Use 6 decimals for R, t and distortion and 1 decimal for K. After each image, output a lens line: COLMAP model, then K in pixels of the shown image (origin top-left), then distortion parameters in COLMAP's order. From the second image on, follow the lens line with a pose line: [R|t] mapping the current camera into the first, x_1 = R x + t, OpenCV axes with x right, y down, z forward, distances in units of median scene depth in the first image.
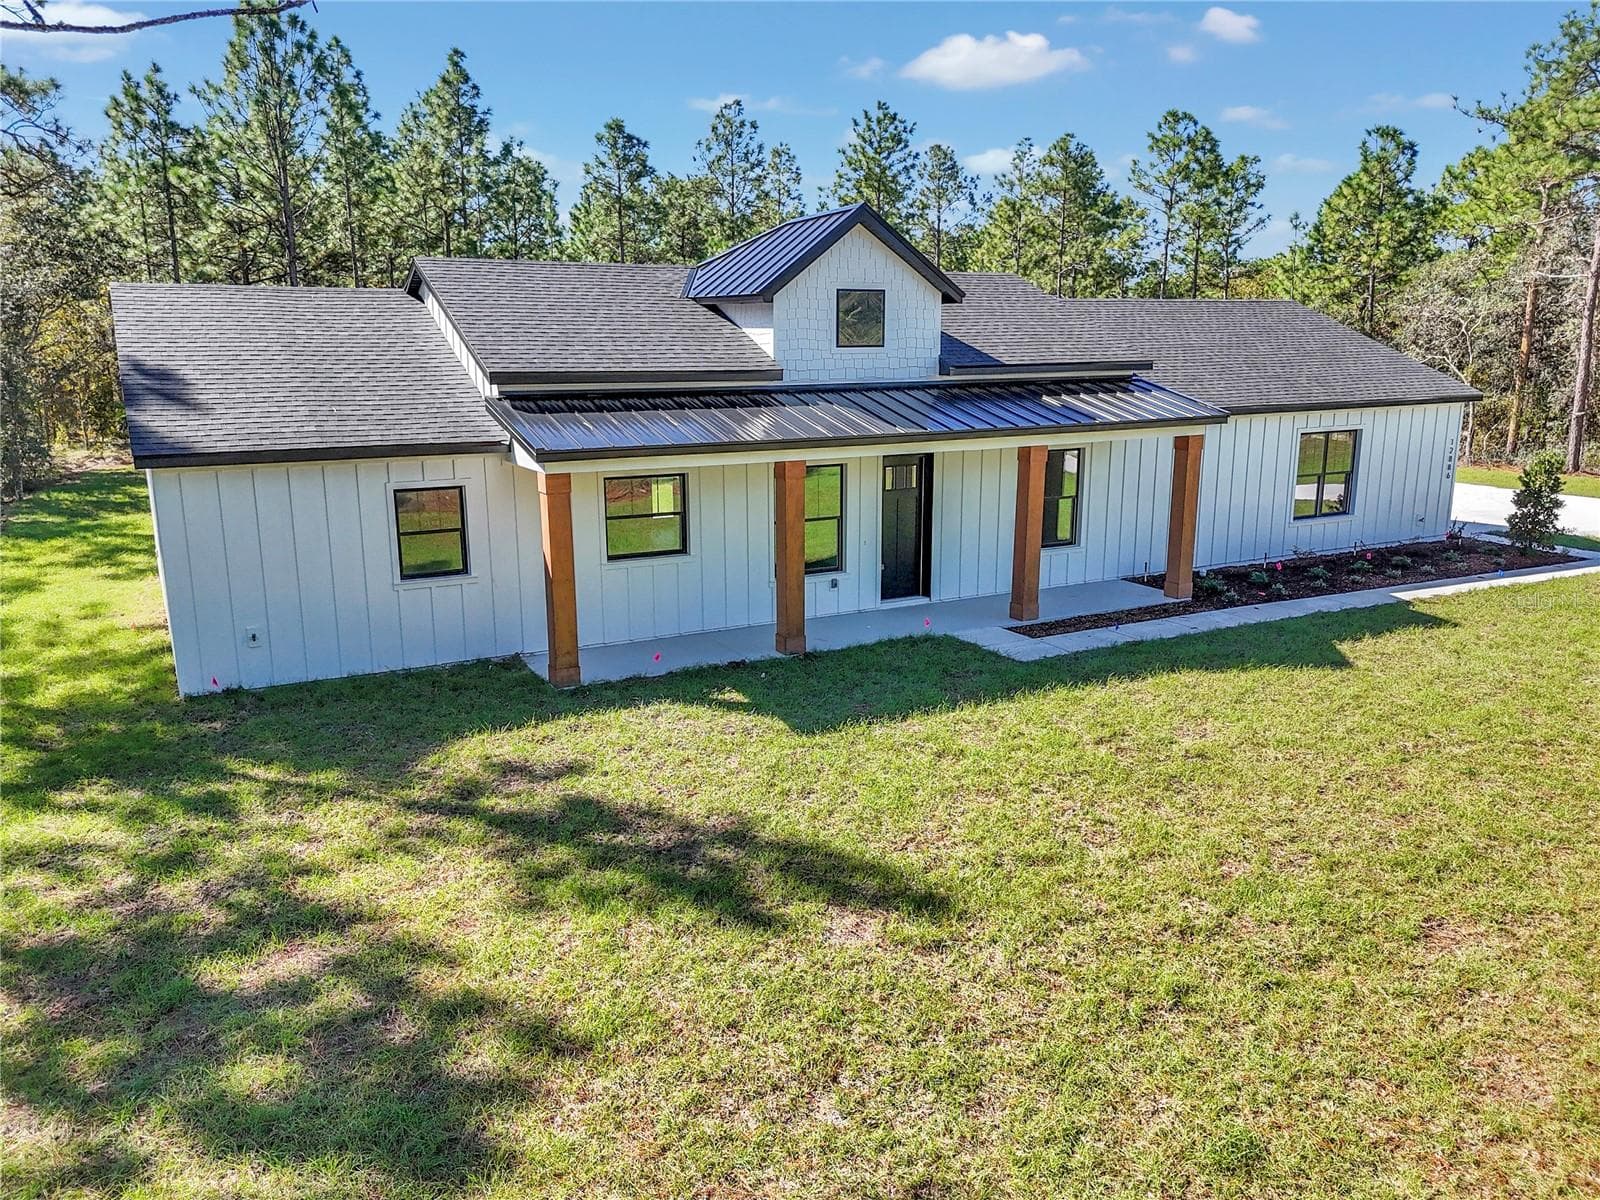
lens RADIAL K [[1198.2, 0, 799.9], [0, 1198.2, 619.6], [0, 0, 1]] dist [0.060812, -0.041669]
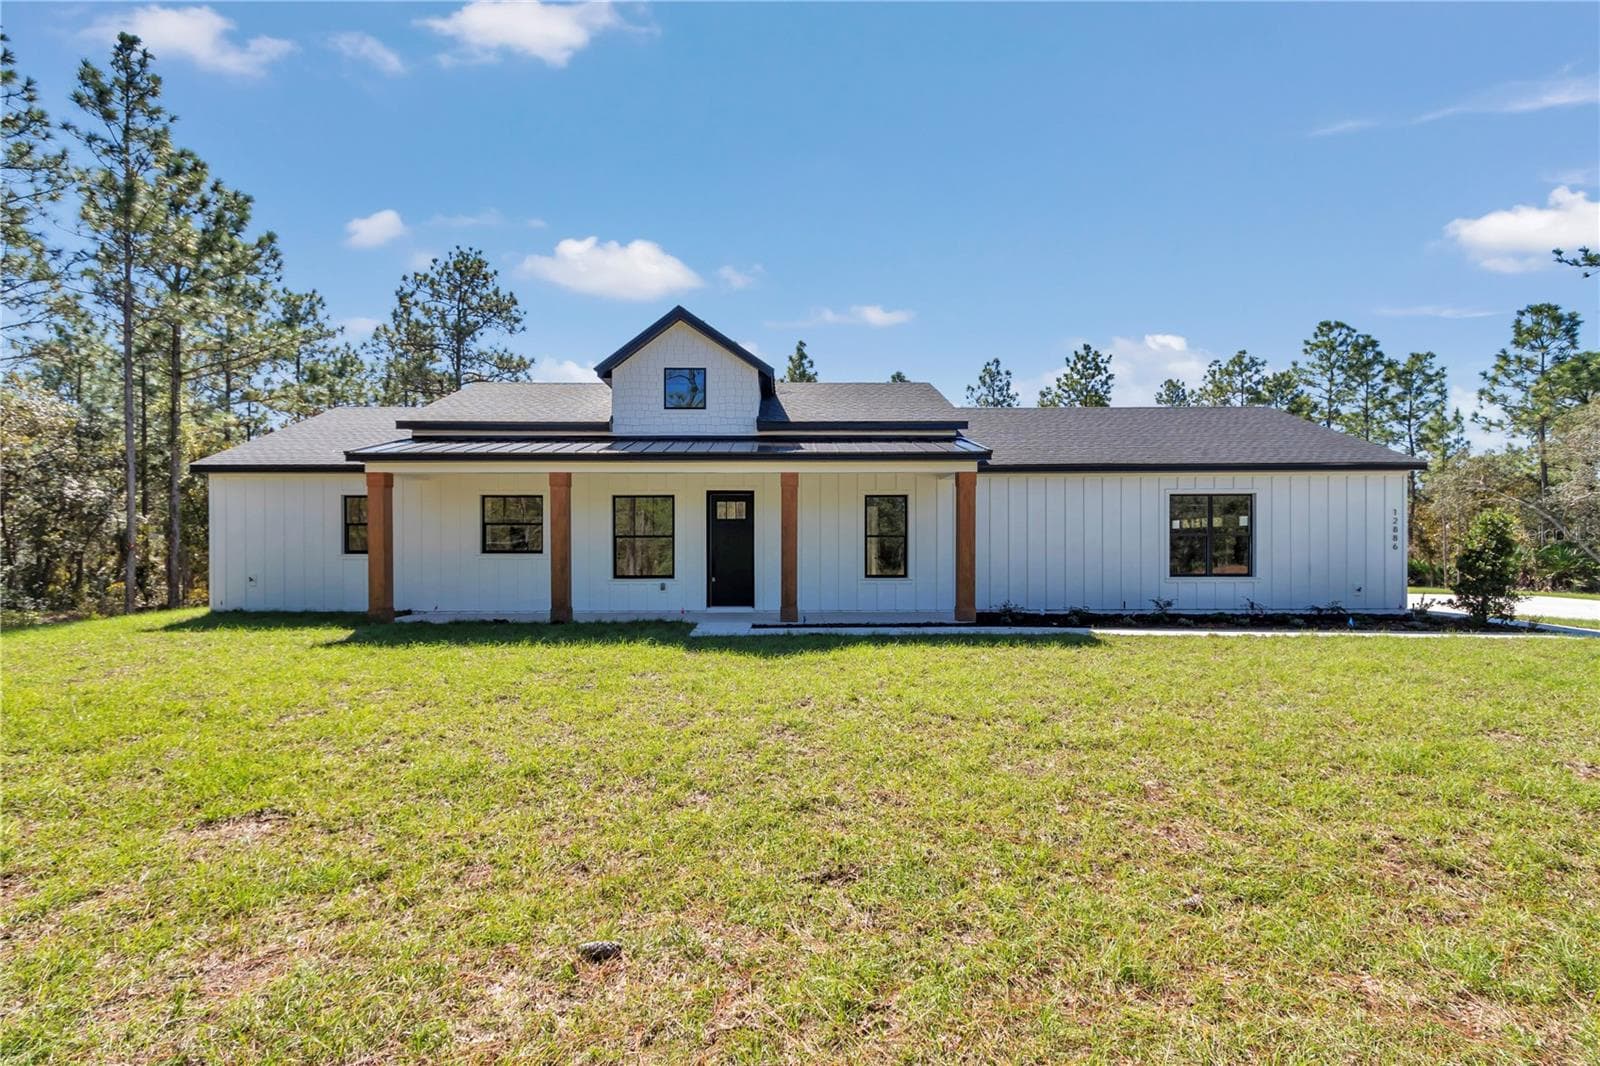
lens RADIAL K [[745.2, 0, 795.0], [0, 745.2, 549.7], [0, 0, 1]] dist [0.003853, 0.000689]
pose [[0.881179, 0.003551, -0.472769, 0.527319], [-0.109419, 0.974354, -0.196625, 0.072528], [0.459947, 0.224992, 0.858969, 0.361300]]
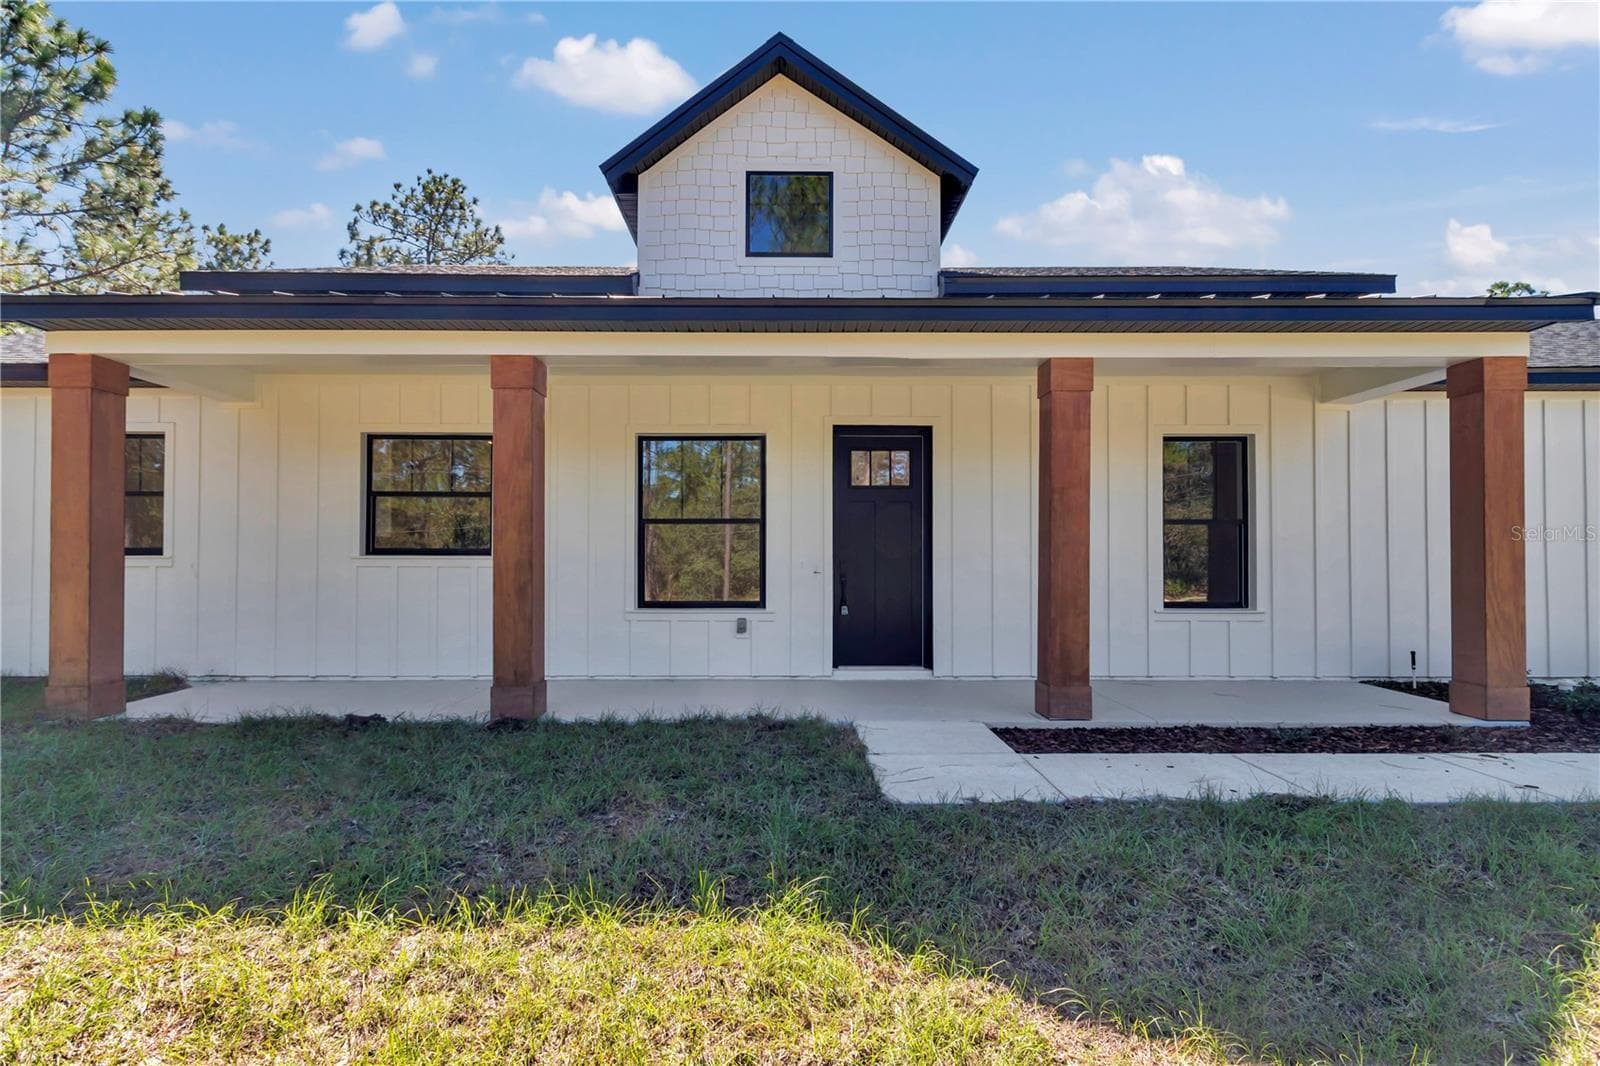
lens RADIAL K [[745.2, 0, 795.0], [0, 745.2, 549.7], [0, 0, 1]] dist [0.003853, 0.000689]
pose [[0.878535, -0.001066, -0.477677, 0.233601], [-0.113399, 0.970945, -0.210729, 0.009459], [0.464023, 0.239300, 0.852888, 0.666752]]
